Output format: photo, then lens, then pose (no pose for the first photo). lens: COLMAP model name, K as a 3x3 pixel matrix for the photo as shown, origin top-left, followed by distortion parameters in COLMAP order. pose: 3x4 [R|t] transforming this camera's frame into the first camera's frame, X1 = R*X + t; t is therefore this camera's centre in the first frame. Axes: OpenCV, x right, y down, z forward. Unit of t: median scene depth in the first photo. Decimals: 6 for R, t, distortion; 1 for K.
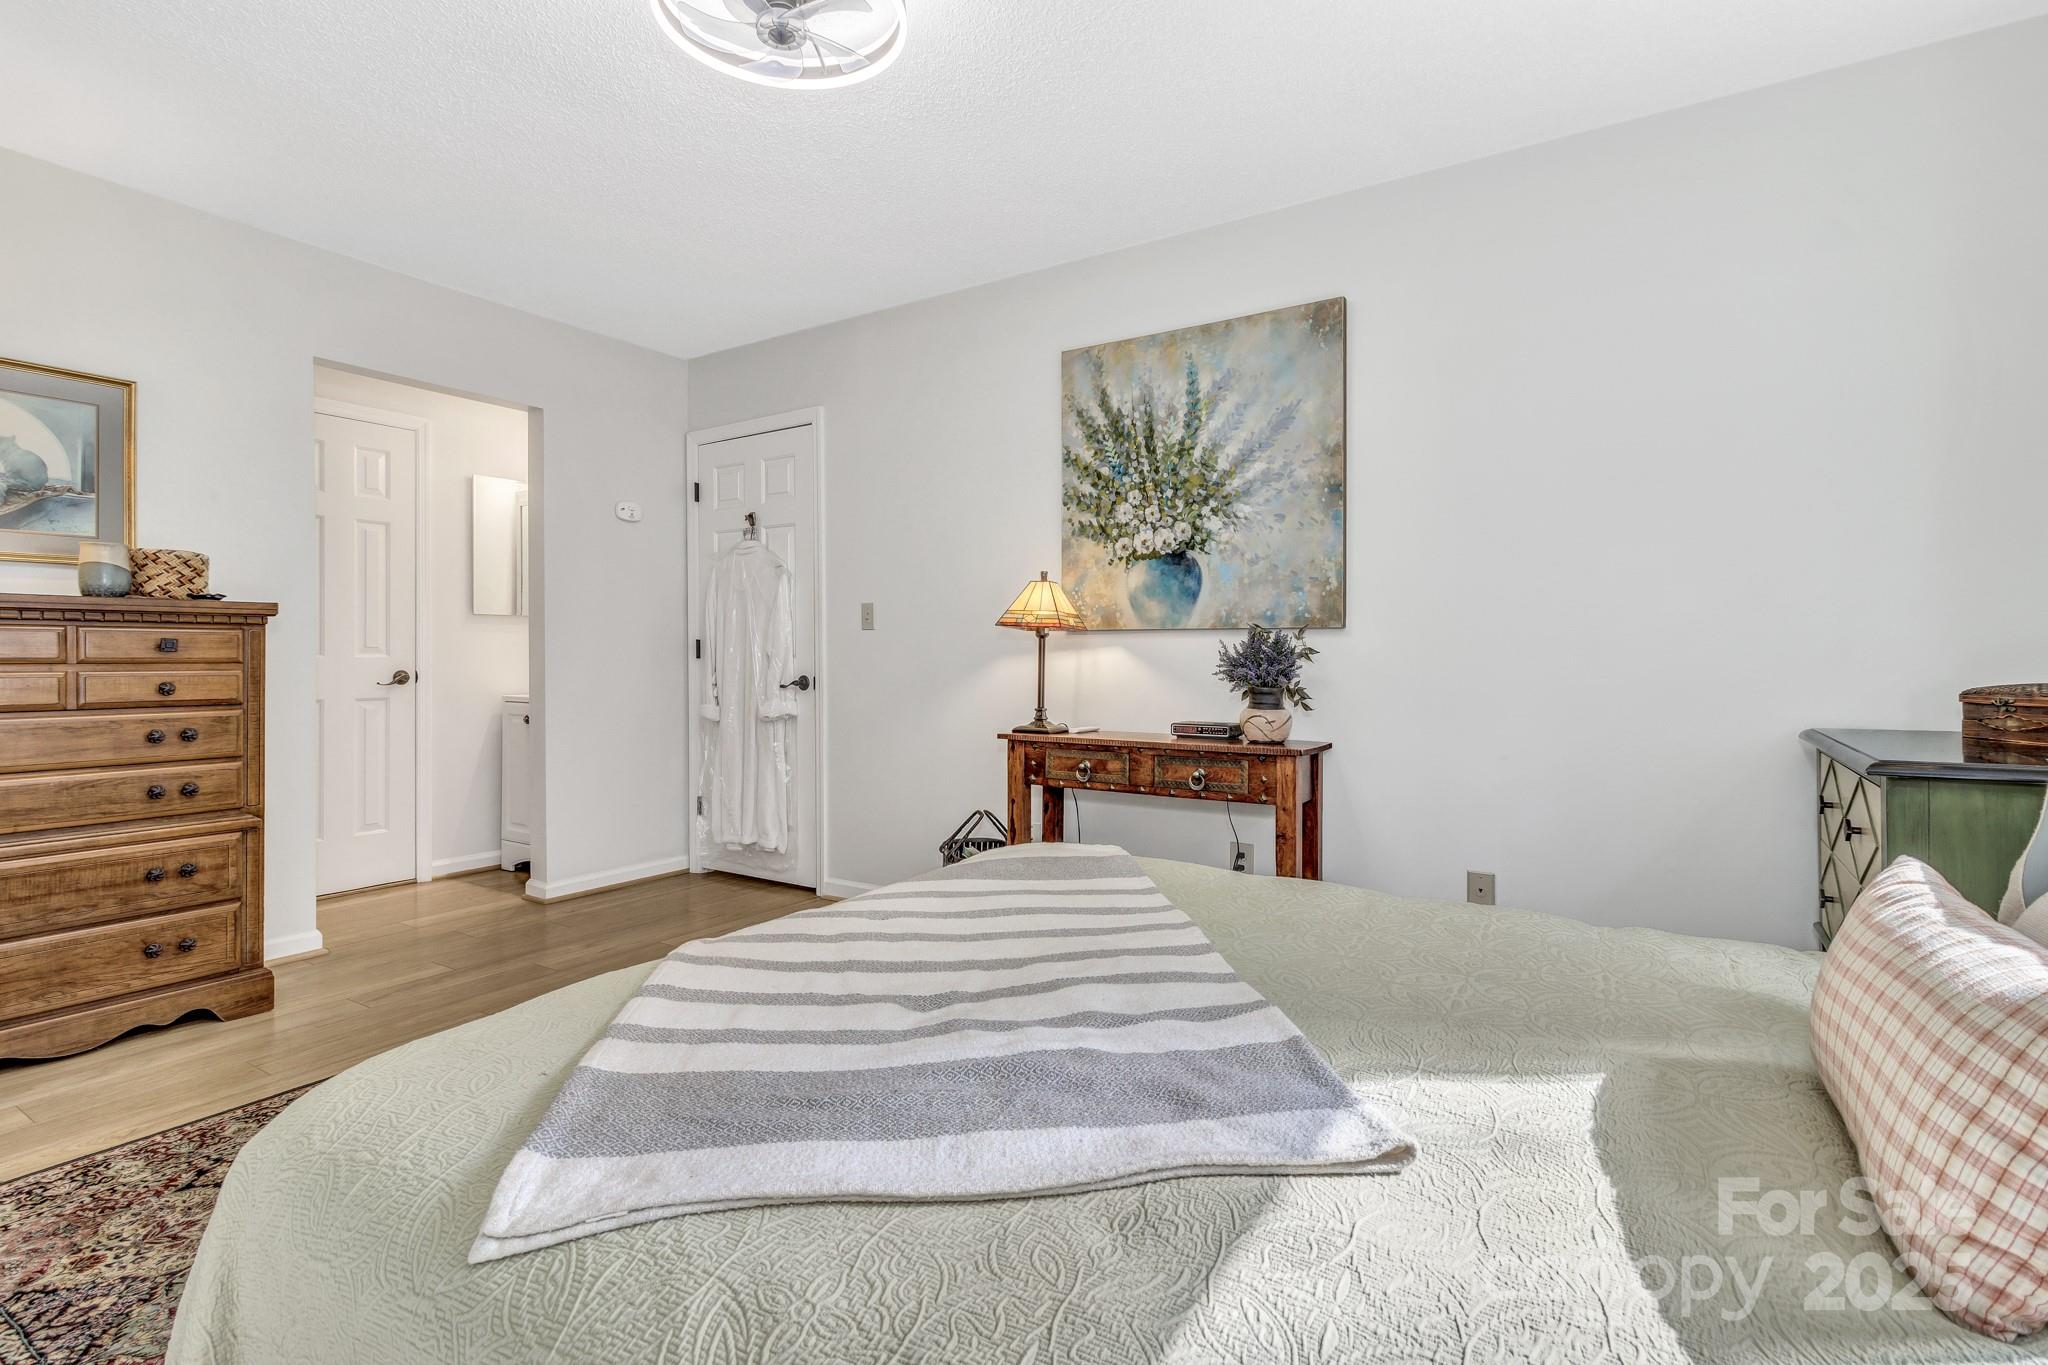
lens RADIAL K [[954.5, 0, 1043.9], [0, 954.5, 666.4], [0, 0, 1]] dist [-0.001511, 0.003502]
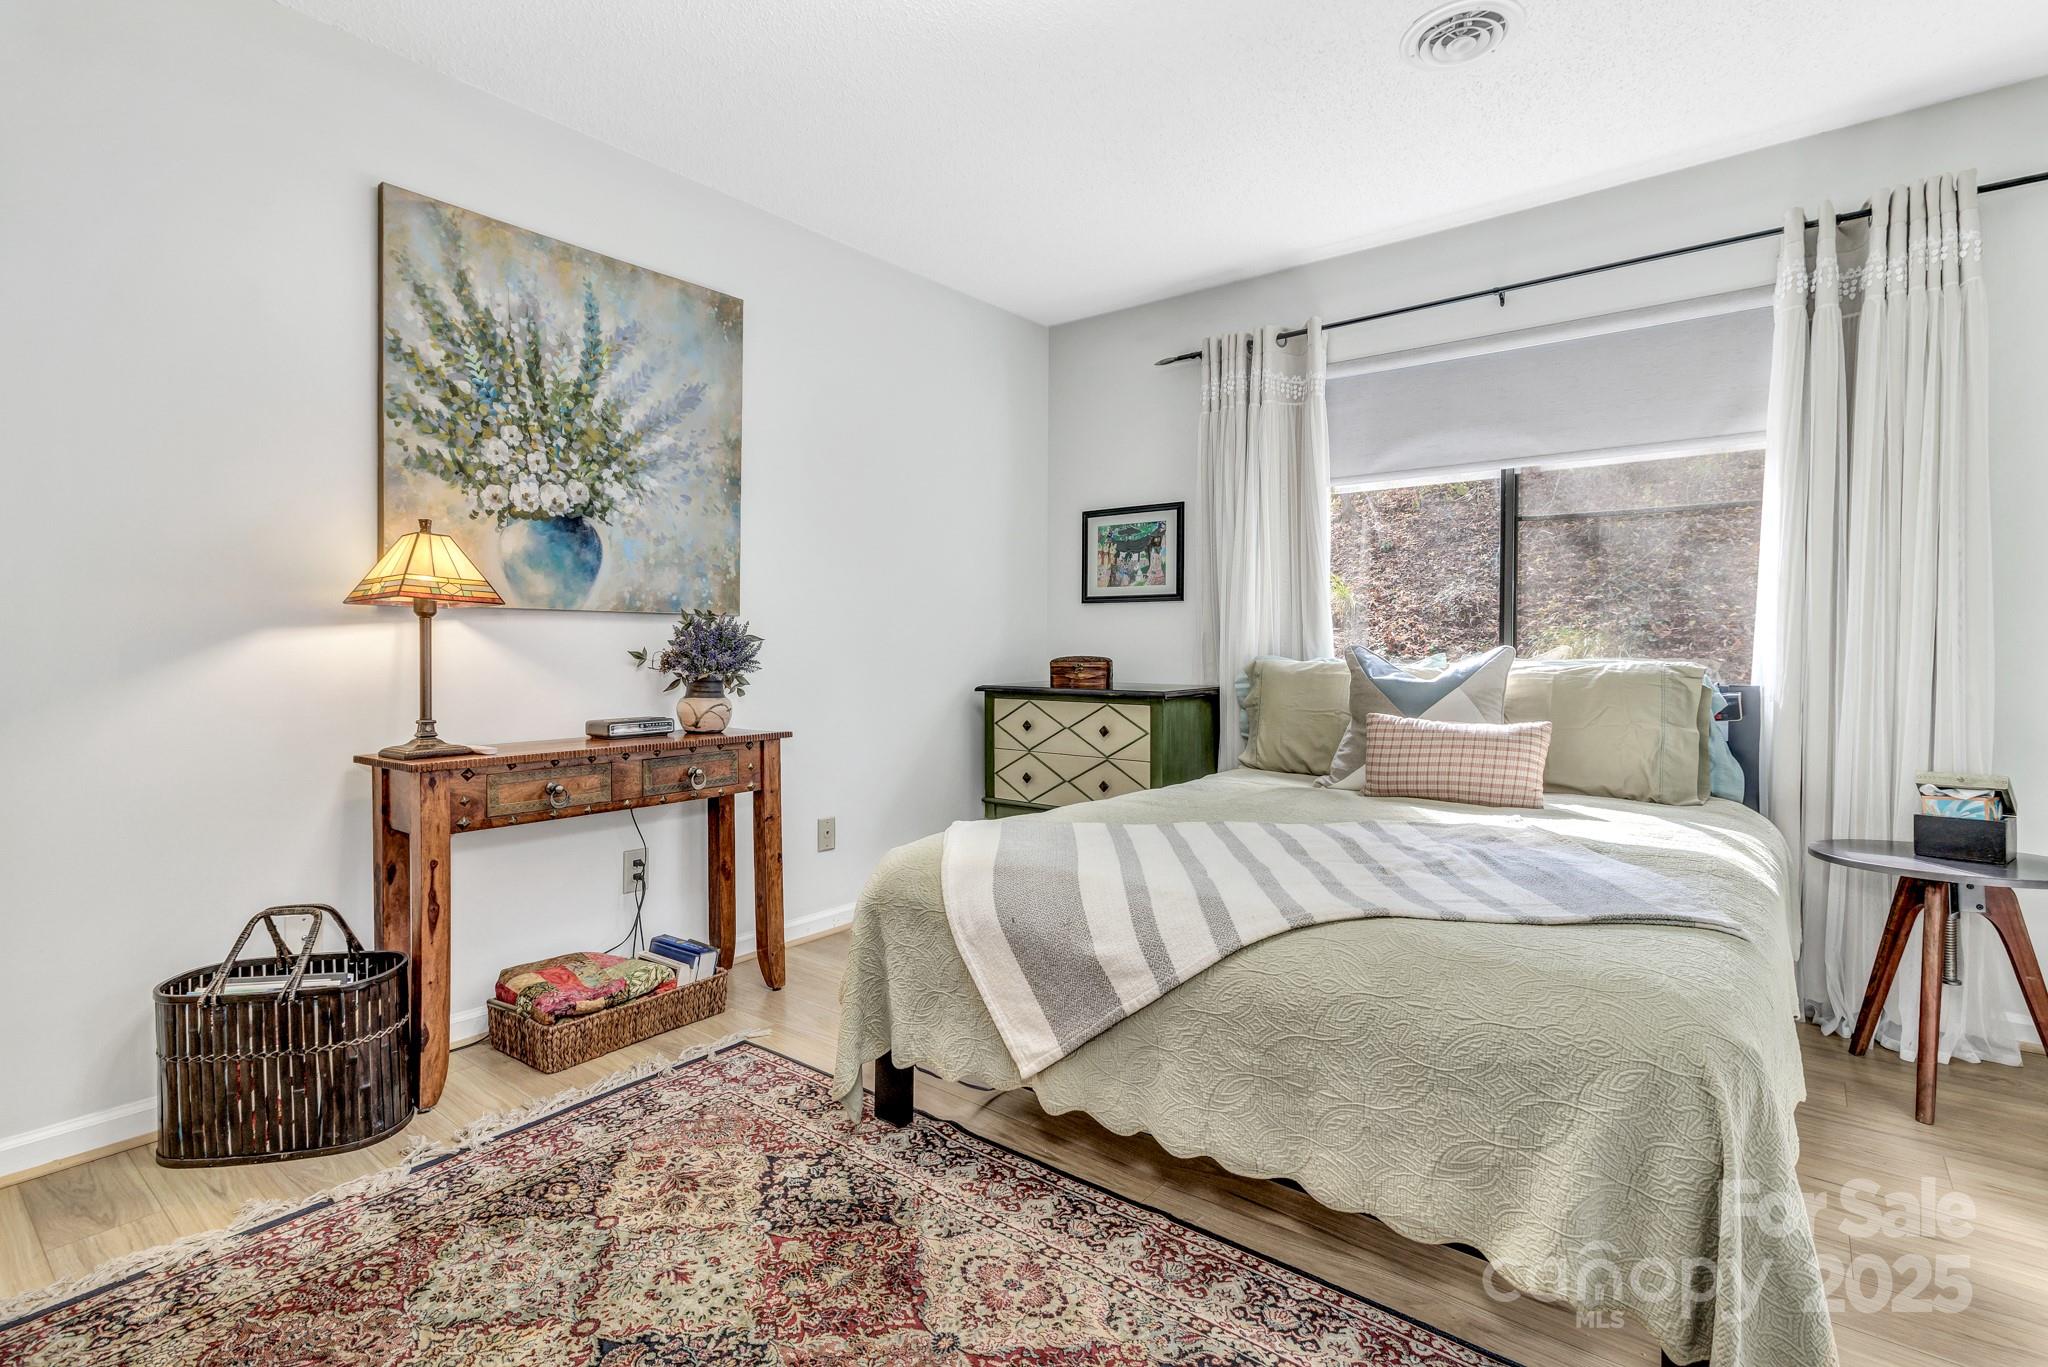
lens RADIAL K [[954.5, 0, 1024.3], [0, 954.5, 662.7], [0, 0, 1]] dist [-0.001511, 0.003502]
pose [[0.112618, -0.021997, 0.993395, -0.642320], [0.011115, 0.999720, 0.020877, -0.007011], [-0.993576, 0.008690, 0.112831, 0.528280]]
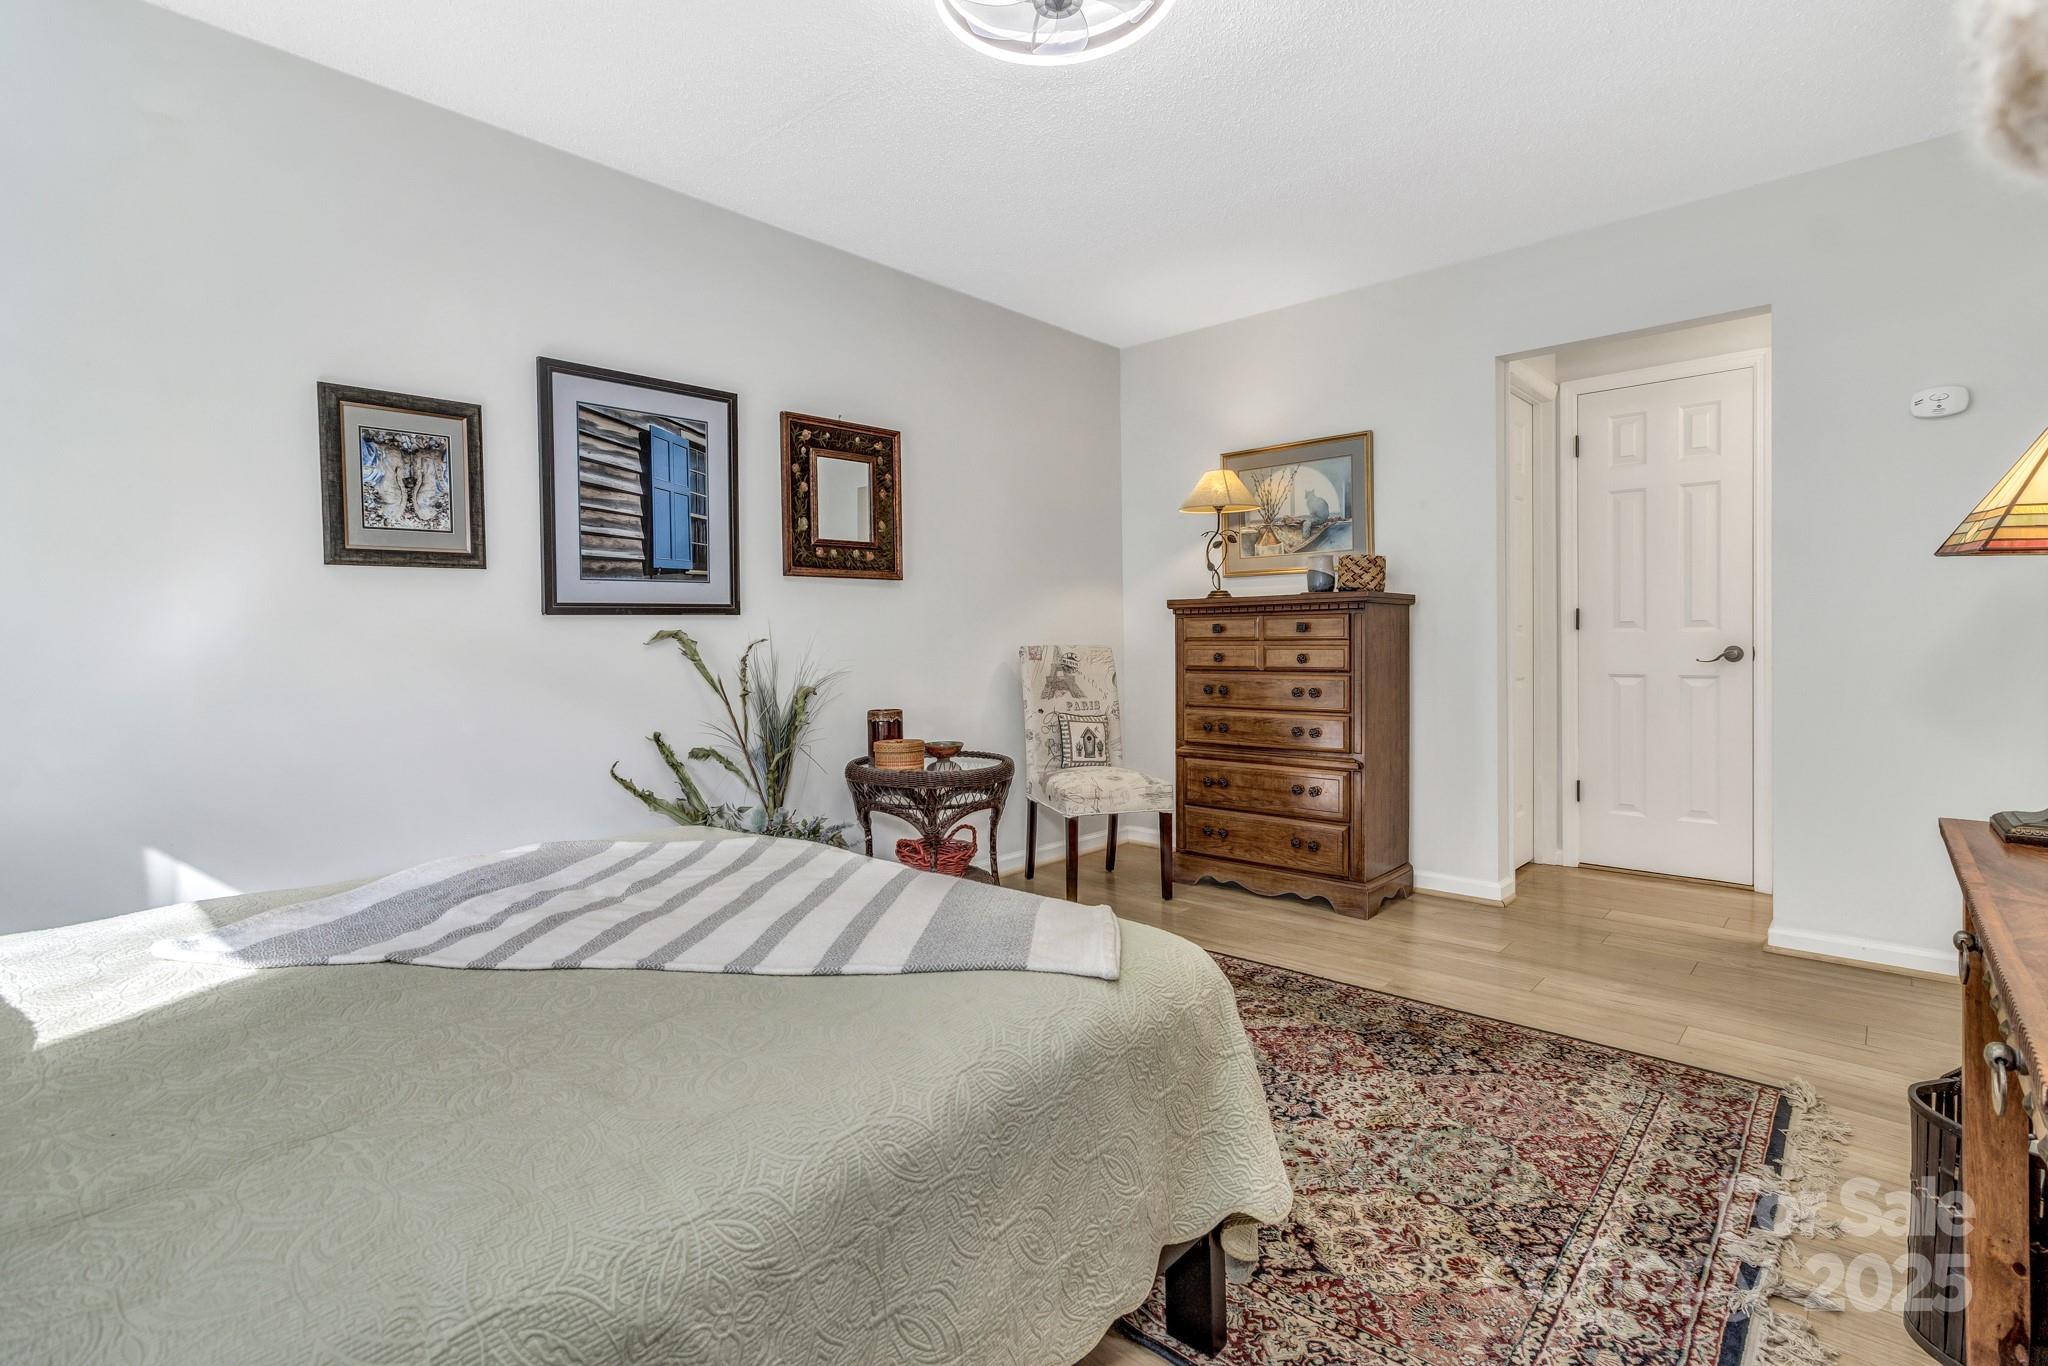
lens RADIAL K [[954.5, 0, 1029.8], [0, 954.5, 655.6], [0, 0, 1]] dist [-0.001511, 0.003502]
pose [[-0.189147, 0.021689, -0.981709, 0.418710], [0.001038, 0.999760, 0.021888, -0.009140], [0.981948, 0.003121, -0.189124, 0.698778]]
